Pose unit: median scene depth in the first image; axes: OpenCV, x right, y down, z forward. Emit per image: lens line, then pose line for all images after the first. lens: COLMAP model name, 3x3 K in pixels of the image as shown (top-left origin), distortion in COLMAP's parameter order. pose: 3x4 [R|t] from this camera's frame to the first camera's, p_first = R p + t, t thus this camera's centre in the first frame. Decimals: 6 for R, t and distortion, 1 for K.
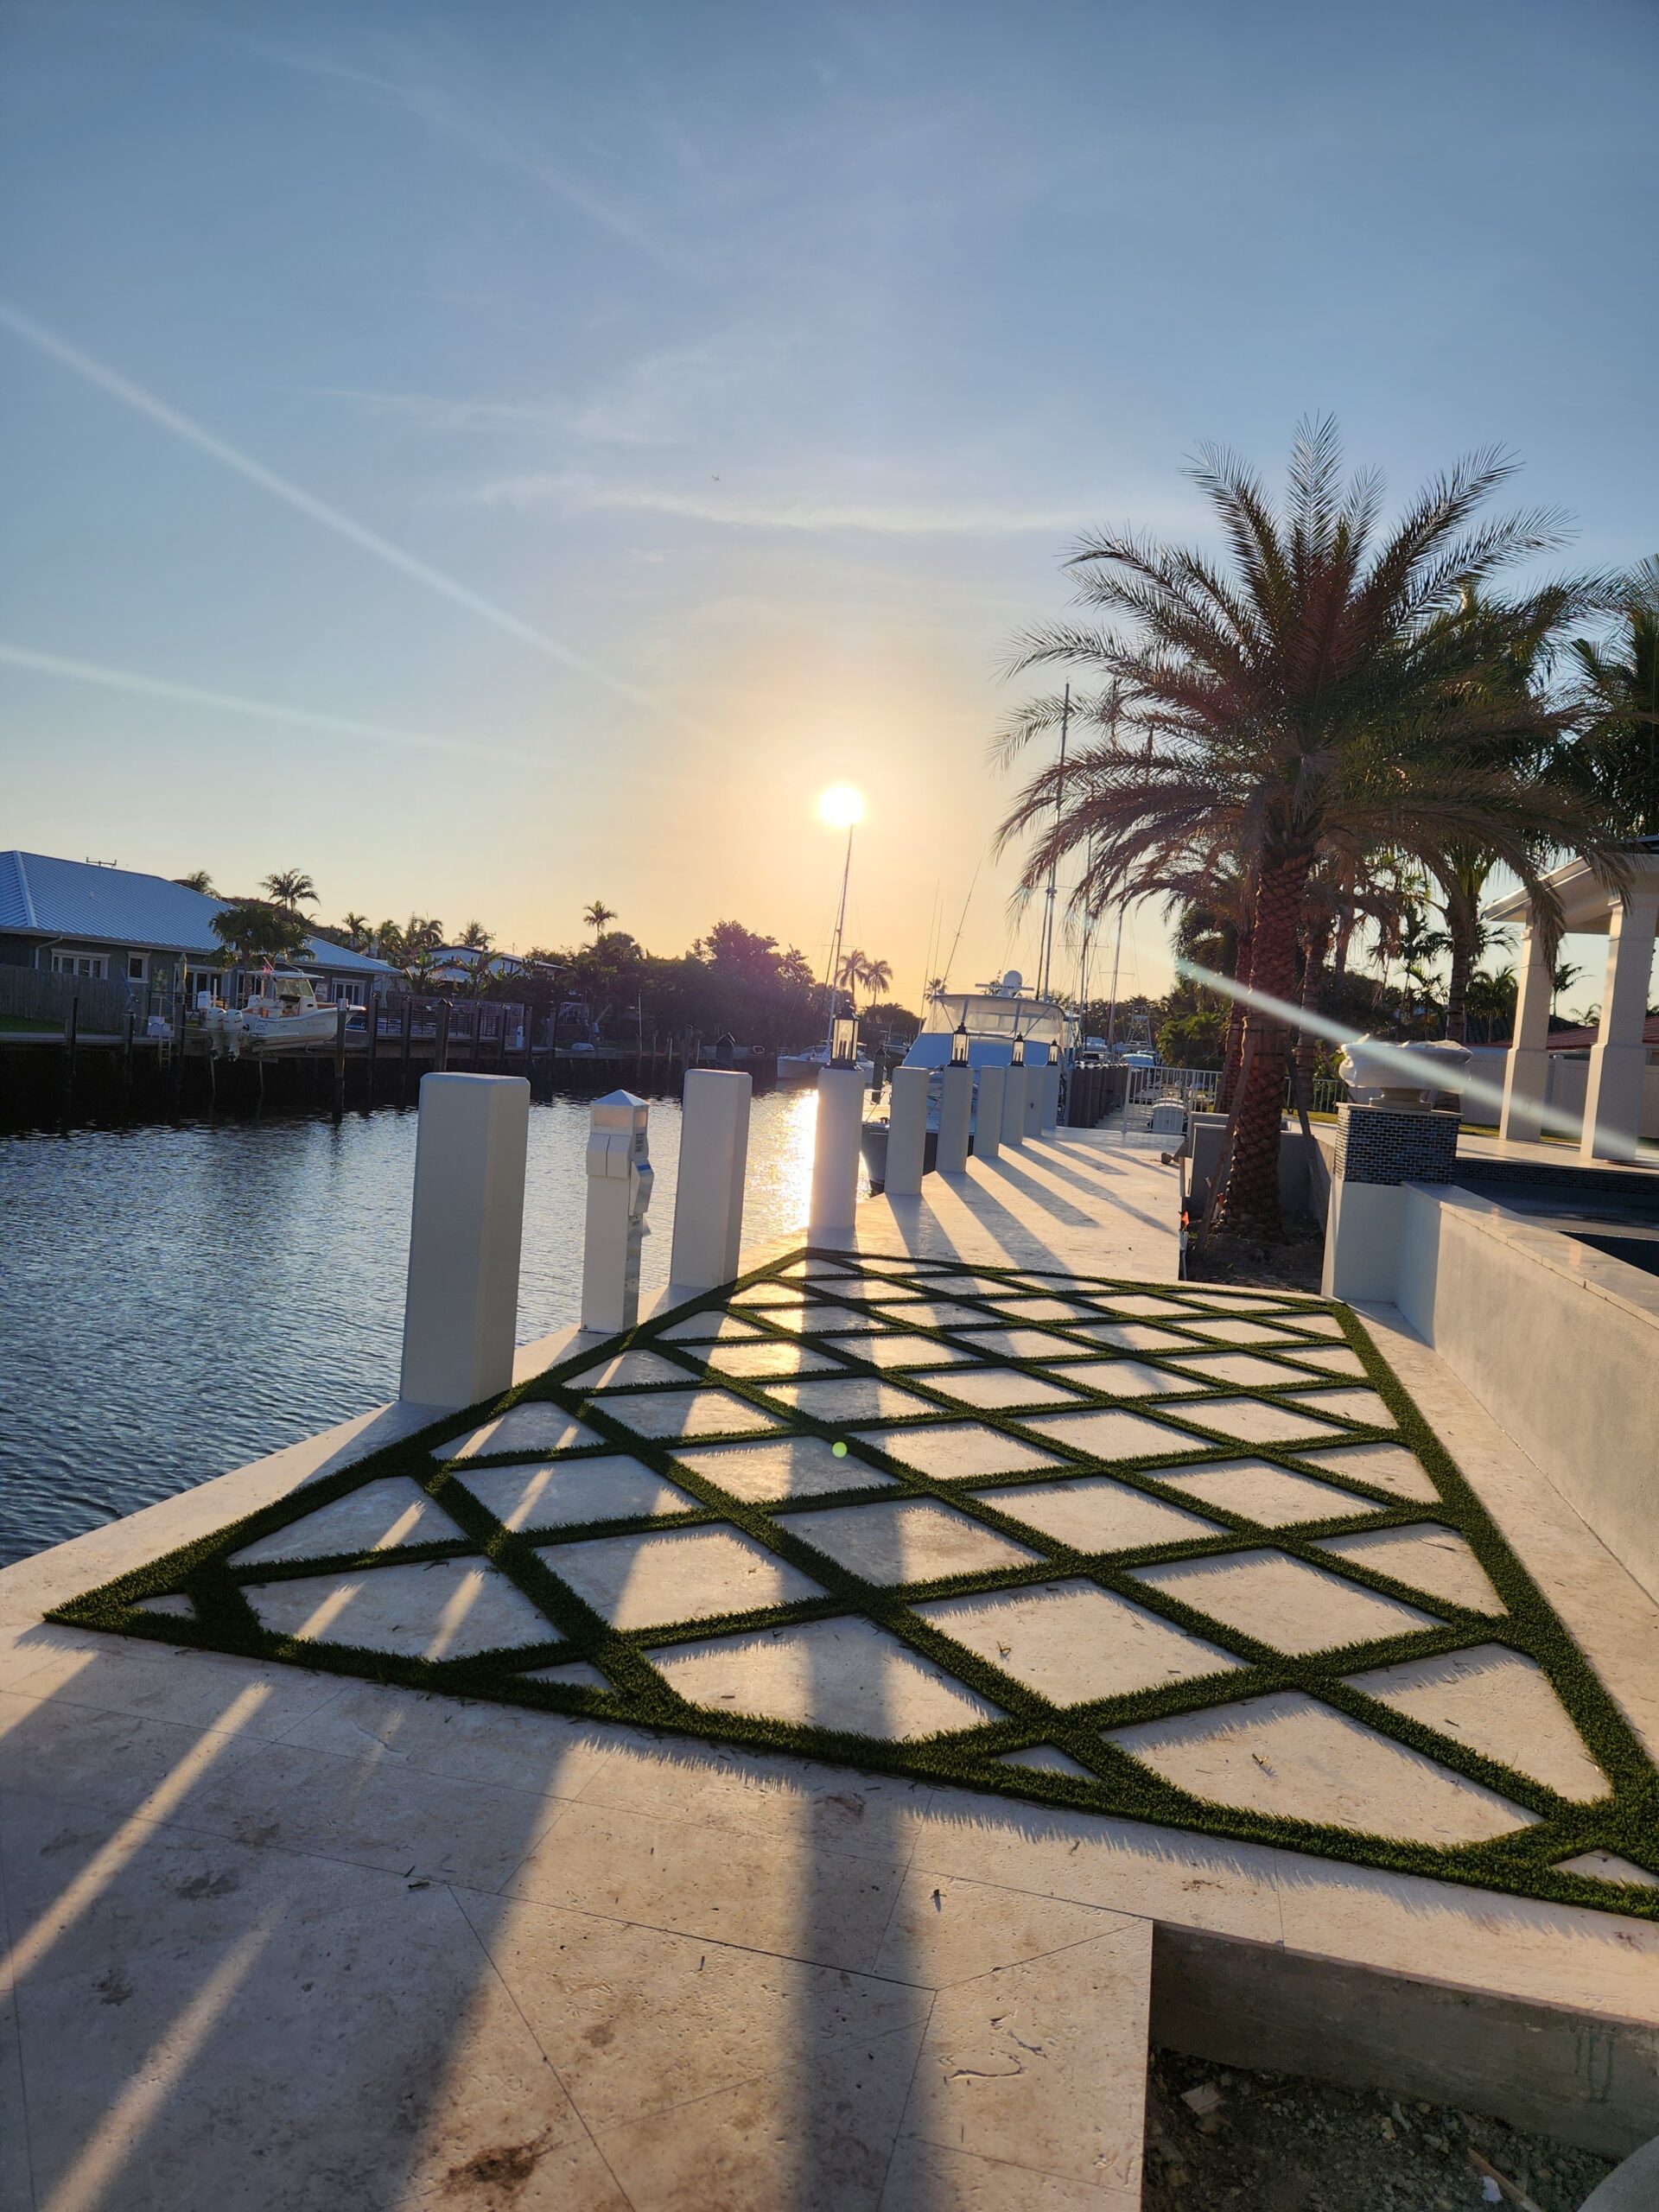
lens RADIAL K [[1509.3, 0, 829.5], [0, 1509.3, 1106.0], [0, 0, 1]] dist [0.082902, -0.087314]
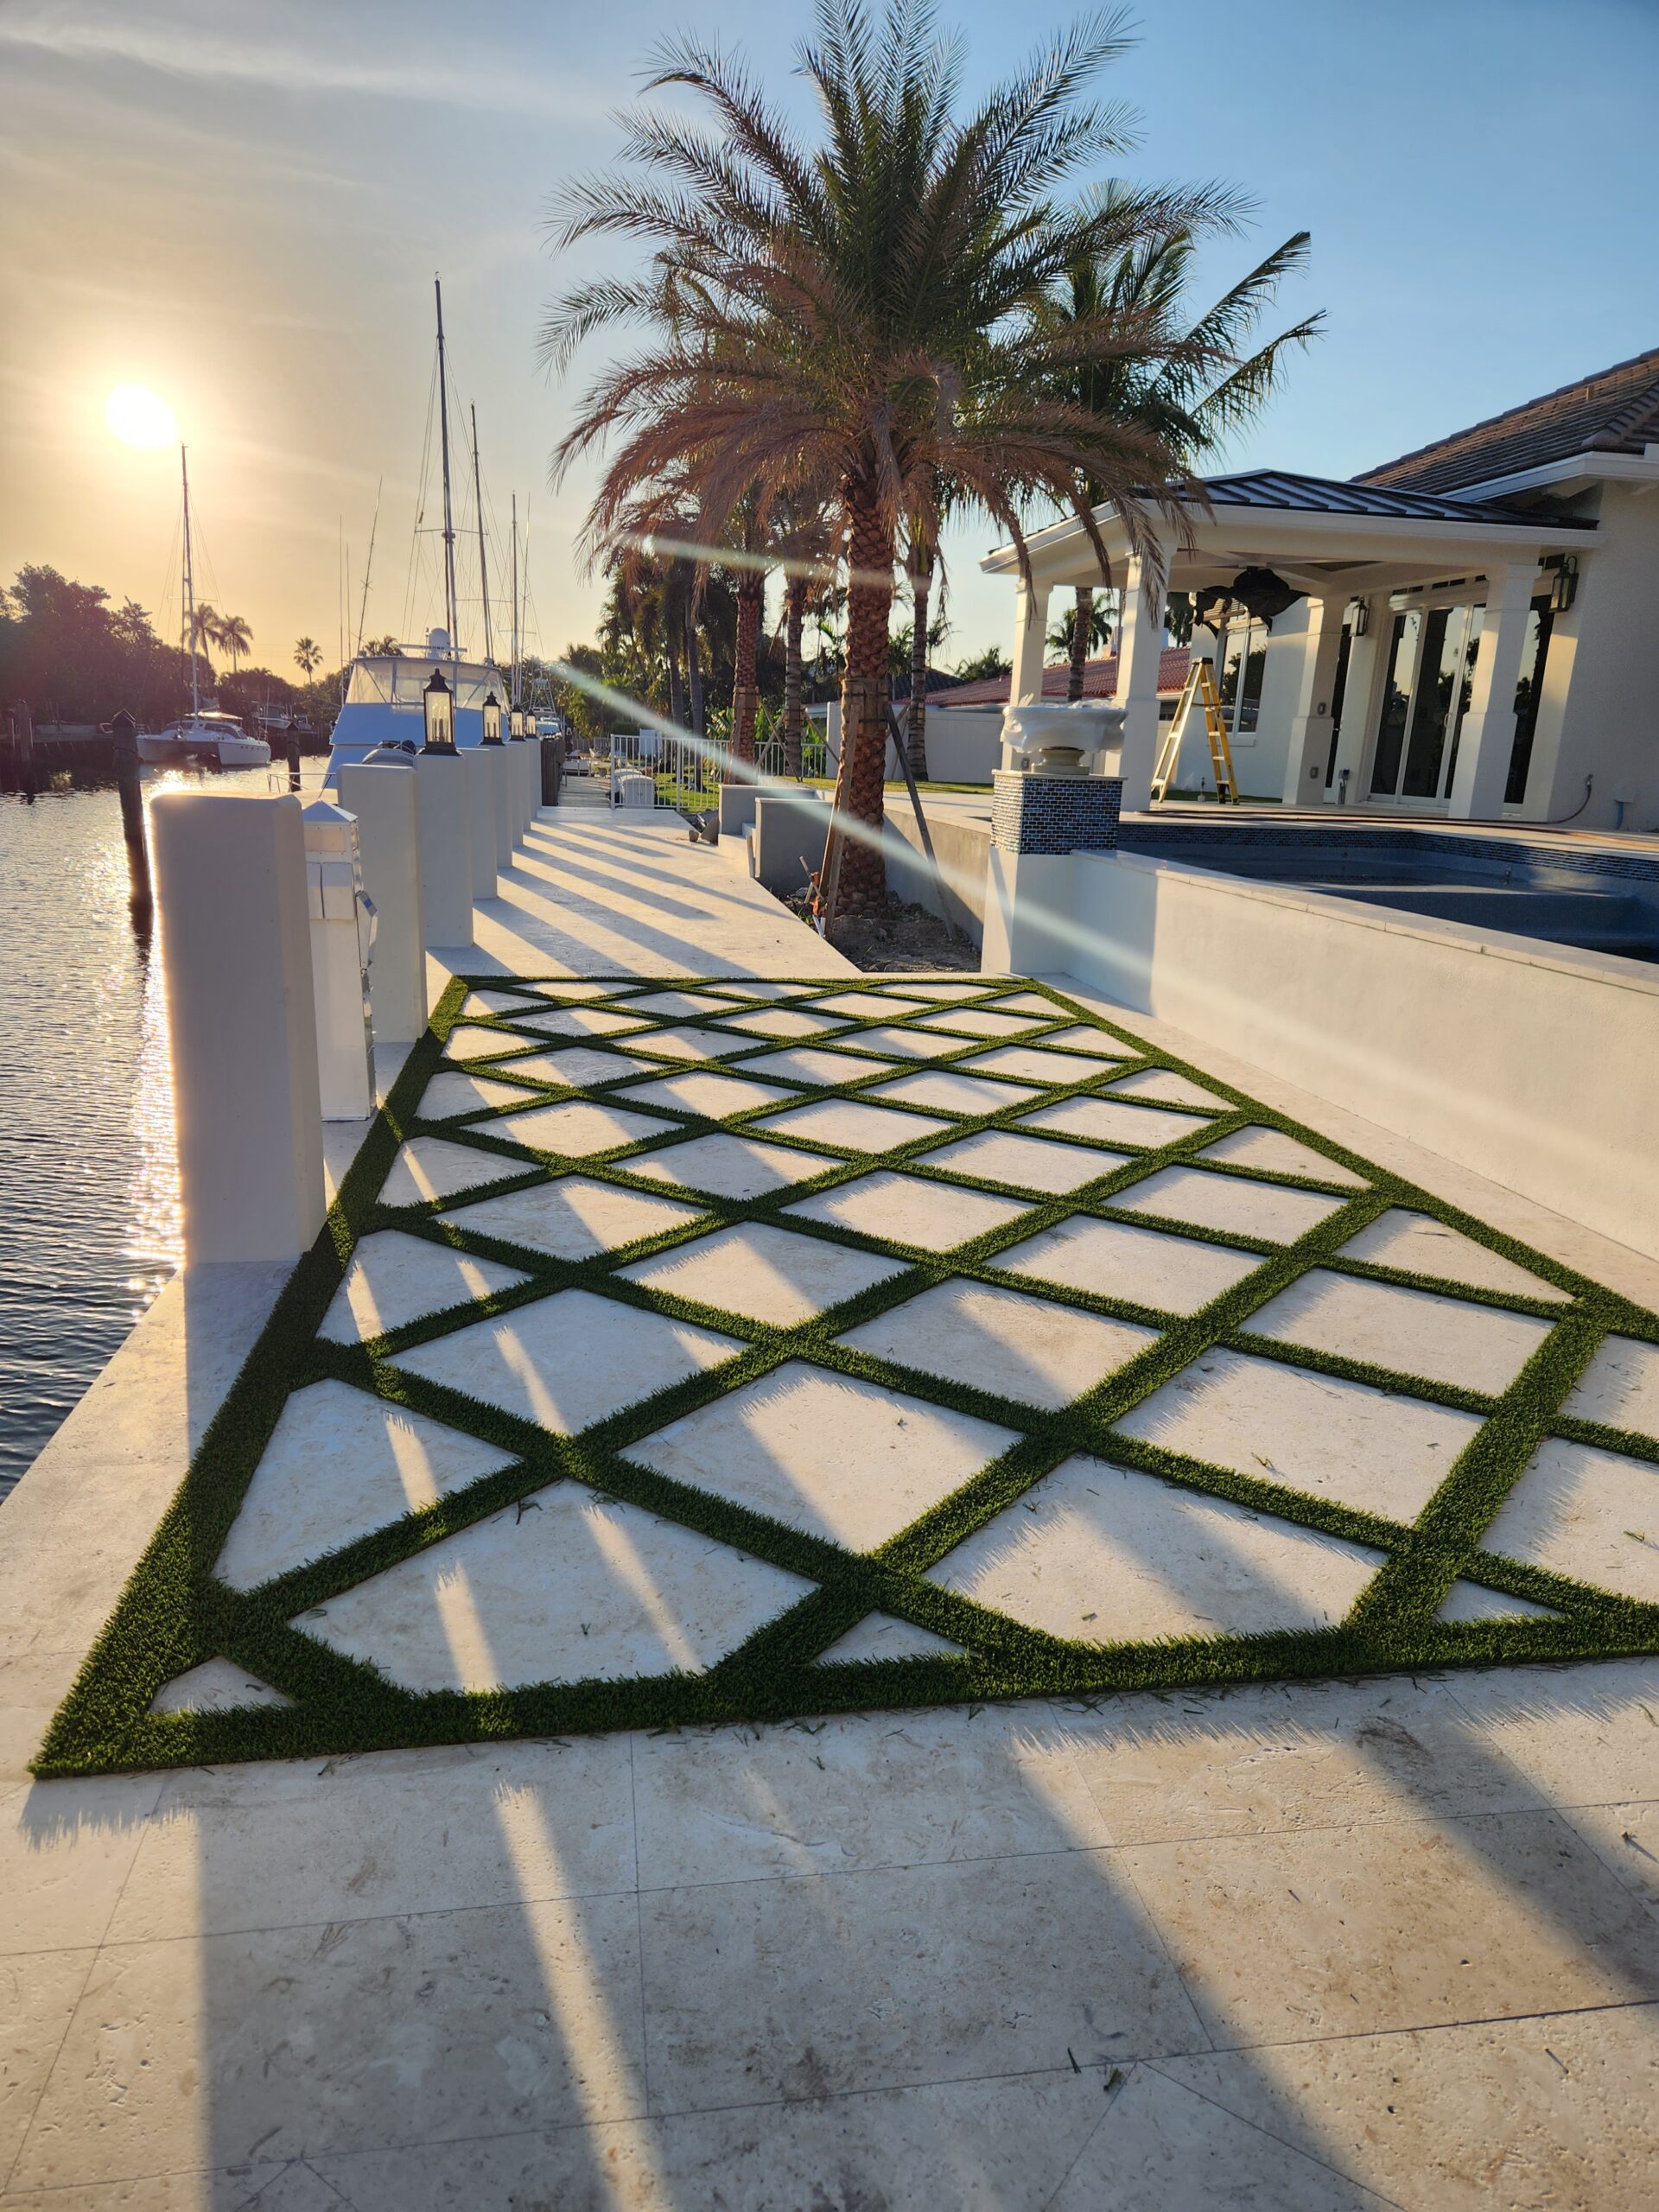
lens RADIAL K [[1509.3, 0, 829.5], [0, 1509.3, 1106.0], [0, 0, 1]] dist [0.082902, -0.087314]
pose [[0.914406, -0.131237, 0.382935, -0.254478], [0.046864, 0.973947, 0.221879, -0.021676], [-0.402077, -0.184941, 0.896734, 0.235776]]
